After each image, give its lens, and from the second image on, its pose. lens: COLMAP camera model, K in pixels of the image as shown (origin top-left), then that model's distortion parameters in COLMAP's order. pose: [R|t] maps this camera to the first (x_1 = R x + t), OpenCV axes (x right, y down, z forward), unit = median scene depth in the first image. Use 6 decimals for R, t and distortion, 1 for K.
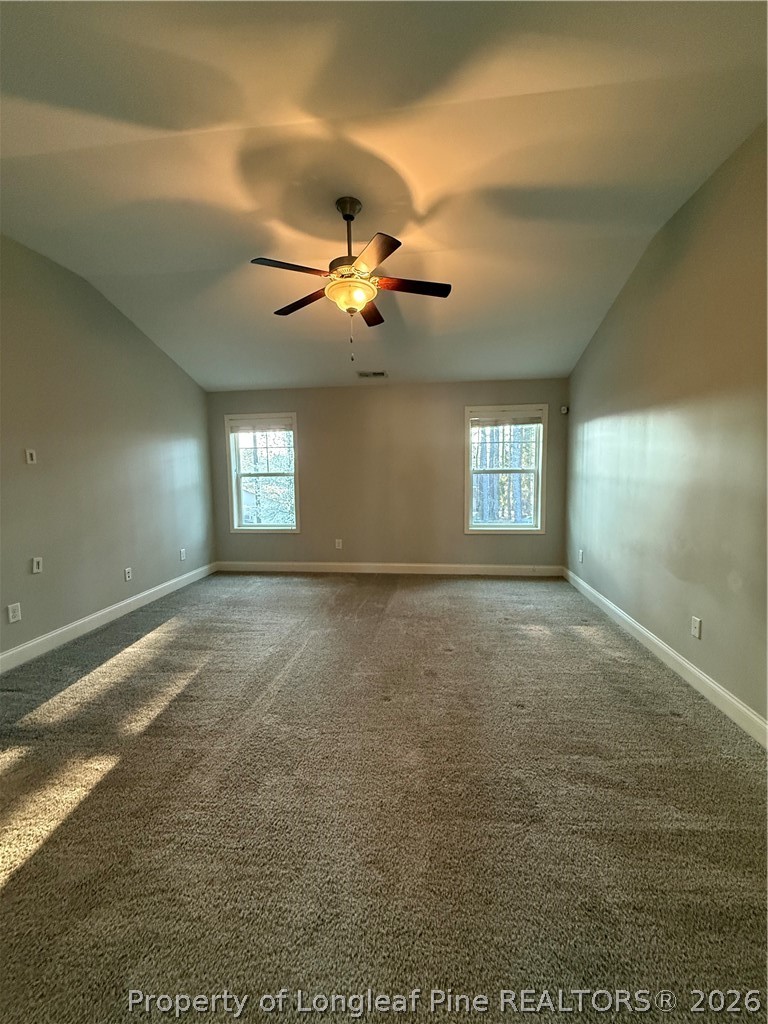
lens RADIAL K [[407.7, 0, 381.5], [0, 407.7, 505.5], [0, 0, 1]] dist [-0.000580, 0.000418]
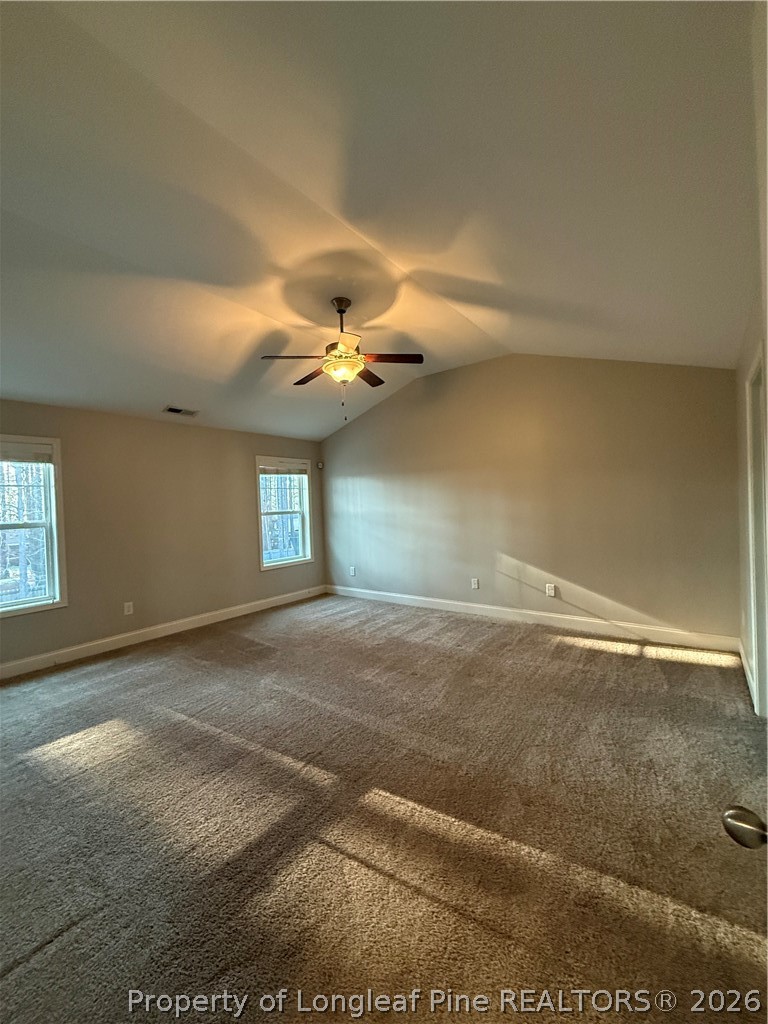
lens RADIAL K [[407.7, 0, 386.8], [0, 407.7, 512.0], [0, 0, 1]] dist [-0.000580, 0.000418]
pose [[0.512075, -0.021767, 0.858665, -0.585017], [0.105852, 0.993658, -0.037937, -0.011380], [-0.852394, 0.110318, 0.511131, 0.156330]]
